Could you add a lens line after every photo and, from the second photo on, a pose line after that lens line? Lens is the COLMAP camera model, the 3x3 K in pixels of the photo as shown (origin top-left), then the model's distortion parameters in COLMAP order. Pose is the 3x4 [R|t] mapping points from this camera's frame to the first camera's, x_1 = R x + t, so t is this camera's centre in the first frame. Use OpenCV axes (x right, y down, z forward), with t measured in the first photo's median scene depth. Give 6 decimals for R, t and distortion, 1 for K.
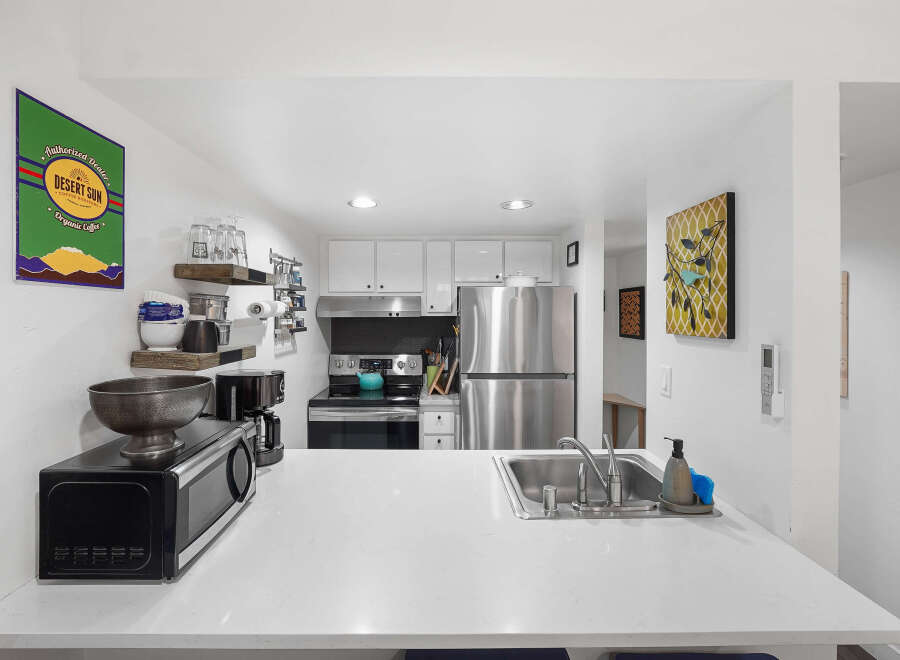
lens RADIAL K [[408.2, 0, 445.9], [0, 408.2, 312.6], [0, 0, 1]] dist [0.000730, 0.000021]
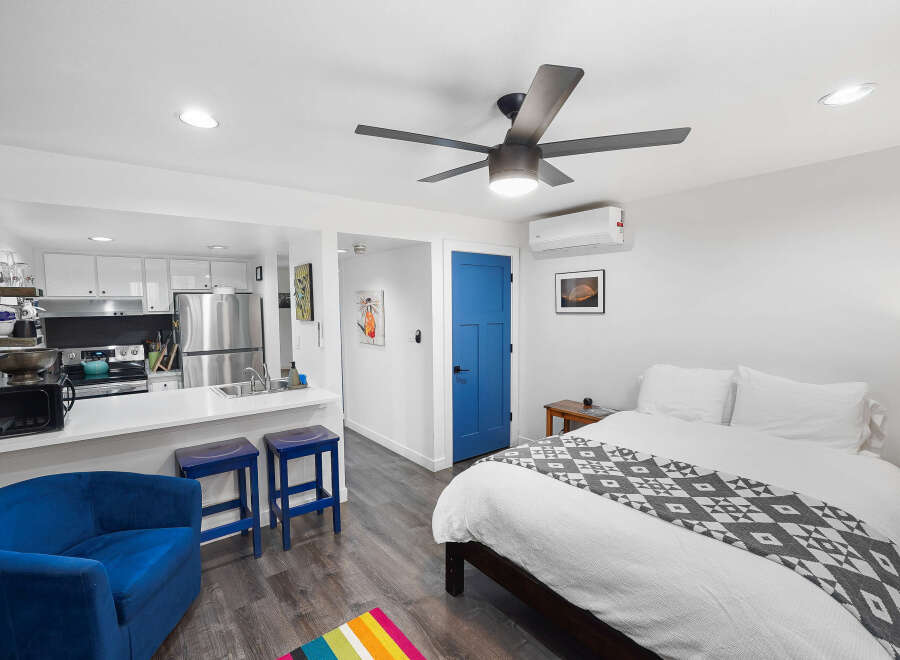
lens RADIAL K [[425.4, 0, 449.8], [0, 425.4, 337.9], [0, 0, 1]] dist [0.001444, 0.000370]
pose [[0.798448, -0.057448, 0.599316, -0.101243], [0.013089, 0.996858, 0.078117, -0.011411], [-0.601921, -0.054527, 0.796692, -0.745115]]
